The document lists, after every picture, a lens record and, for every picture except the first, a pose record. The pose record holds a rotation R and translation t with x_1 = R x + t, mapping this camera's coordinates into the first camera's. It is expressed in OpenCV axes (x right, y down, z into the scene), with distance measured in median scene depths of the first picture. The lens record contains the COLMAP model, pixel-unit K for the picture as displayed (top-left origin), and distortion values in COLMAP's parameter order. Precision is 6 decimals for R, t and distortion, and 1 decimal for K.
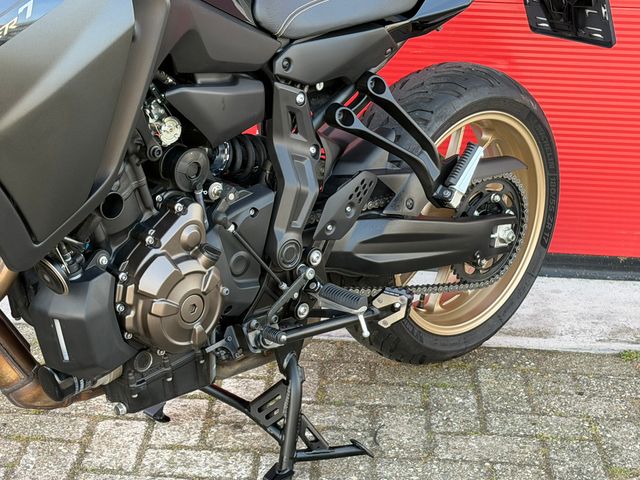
lens RADIAL K [[1371.1, 0, 325.7], [0, 1371.1, 243.3], [0, 0, 1]] dist [0.142451, 0.000000]
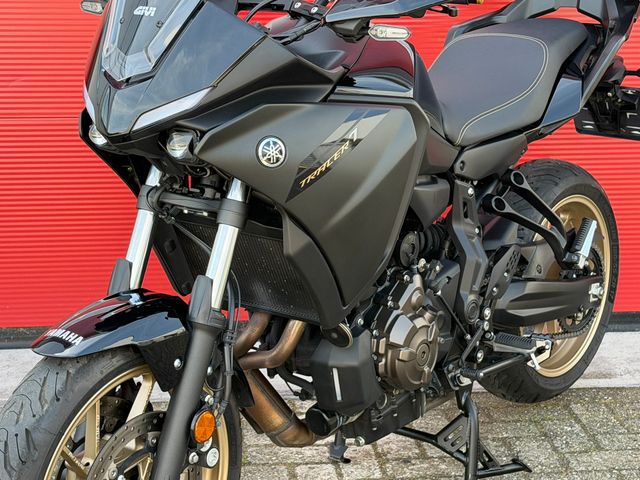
lens RADIAL K [[1371.1, 0, 325.4], [0, 1371.1, 234.9], [0, 0, 1]] dist [0.142451, 0.000000]
pose [[0.989872, -0.069645, 0.123705, -0.315505], [0.080475, 0.993141, -0.084818, 0.034751], [-0.116950, 0.093914, 0.988687, -0.266225]]
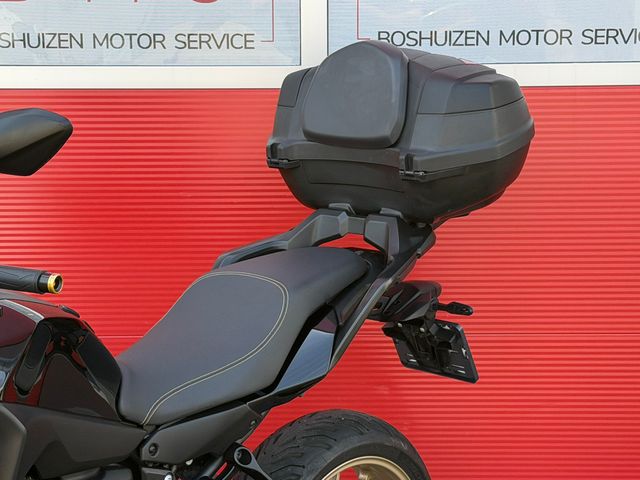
lens RADIAL K [[1371.1, 0, 325.4], [0, 1371.1, 243.7], [0, 0, 1]] dist [0.142451, 0.000000]
pose [[0.997957, -0.051598, 0.037666, 0.071230], [0.057002, 0.985411, -0.160362, -0.105599], [-0.028842, 0.162182, 0.986339, -0.084696]]
